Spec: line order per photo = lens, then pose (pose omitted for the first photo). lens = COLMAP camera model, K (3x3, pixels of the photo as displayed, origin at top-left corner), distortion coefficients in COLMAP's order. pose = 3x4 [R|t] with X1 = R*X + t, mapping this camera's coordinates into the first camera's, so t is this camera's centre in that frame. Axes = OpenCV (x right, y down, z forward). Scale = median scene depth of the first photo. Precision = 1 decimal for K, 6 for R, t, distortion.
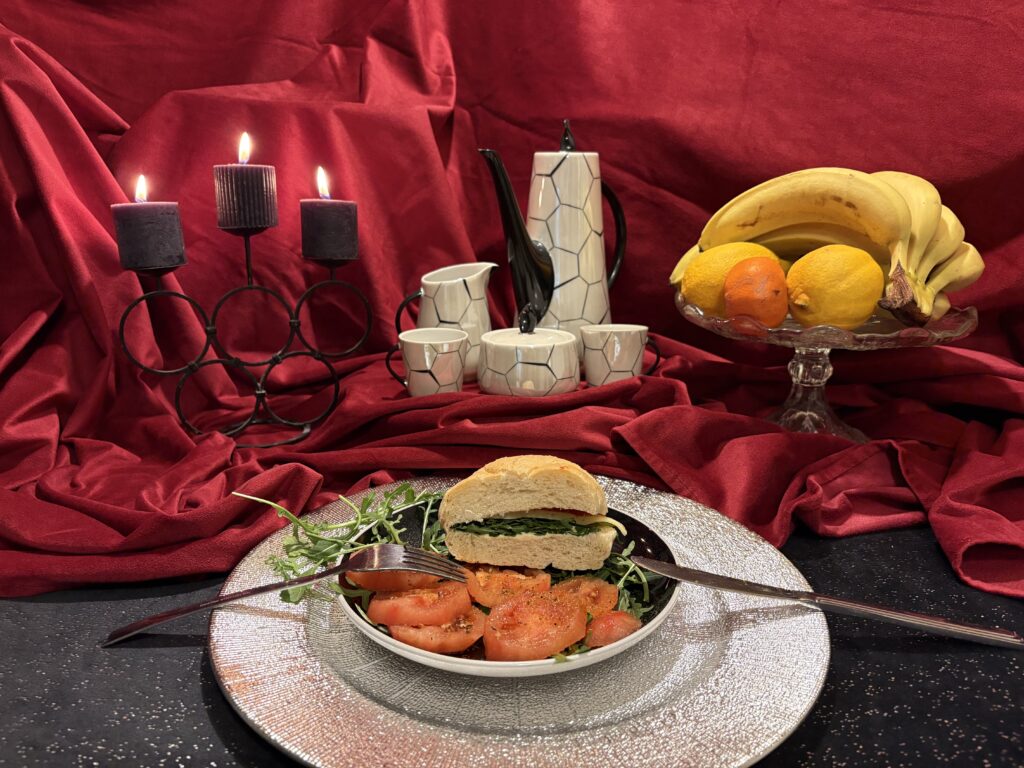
lens RADIAL K [[816.1, 0, 520.7], [0, 816.1, 386.6], [0, 0, 1]] dist [-0.002637, -0.001674]
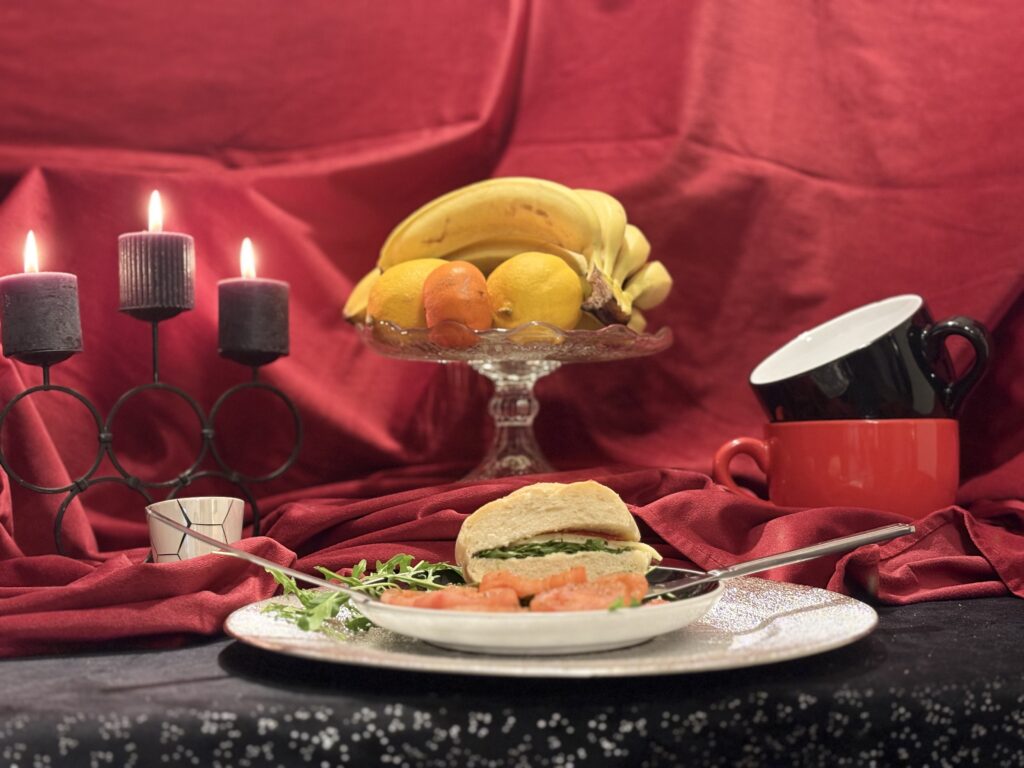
lens RADIAL K [[1546.5, 0, 508.4], [0, 1546.5, 383.2], [0, 0, 1]] dist [0.119650, 0.000000]
pose [[0.996423, -0.022122, 0.081559, -0.142639], [0.042653, 0.964828, -0.259398, 0.341935], [-0.072952, 0.261949, 0.962321, -0.569866]]
